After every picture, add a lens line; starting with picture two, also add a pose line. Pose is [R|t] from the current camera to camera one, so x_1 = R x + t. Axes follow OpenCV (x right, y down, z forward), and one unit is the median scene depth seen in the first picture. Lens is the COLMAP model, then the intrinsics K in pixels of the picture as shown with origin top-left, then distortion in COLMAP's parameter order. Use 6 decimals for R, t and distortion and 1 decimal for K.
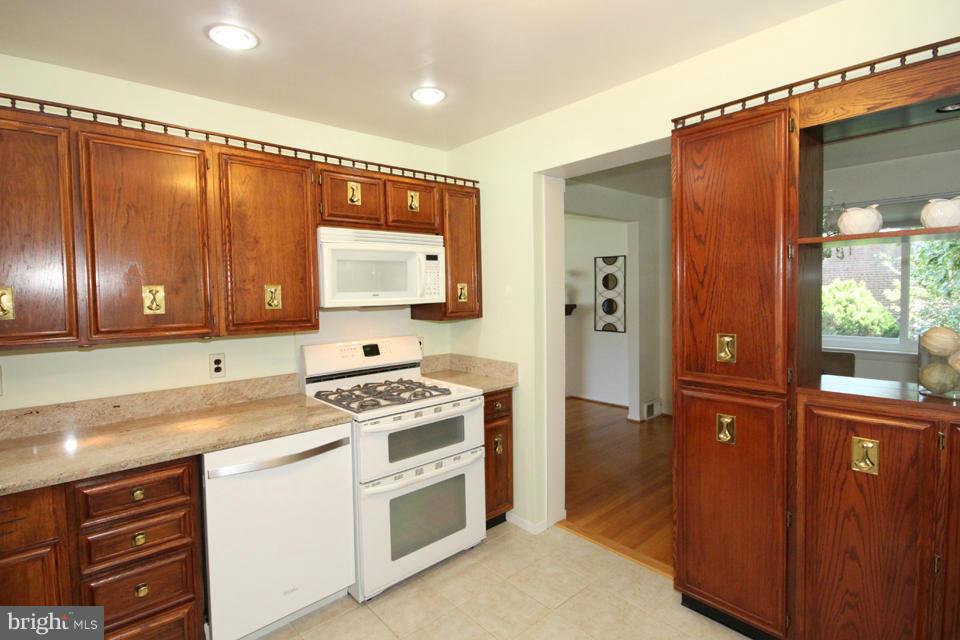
lens RADIAL K [[482.3, 0, 475.7], [0, 482.3, 313.5], [0, 0, 1]] dist [-0.017868, 0.000311]
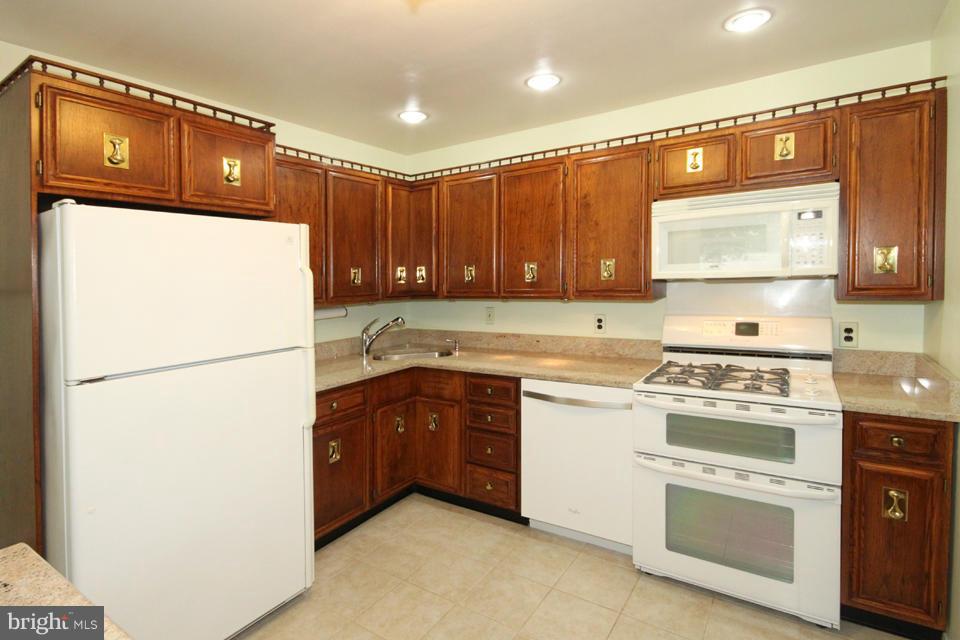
lens RADIAL K [[464.2, 0, 498.7], [0, 464.2, 285.8], [0, 0, 1]] dist [-0.009582, 0.001669]
pose [[0.269324, 0.024035, -0.962750, 0.588645], [-0.025355, 0.999519, 0.017860, -0.007186], [0.962716, 0.019600, 0.269804, 0.423318]]
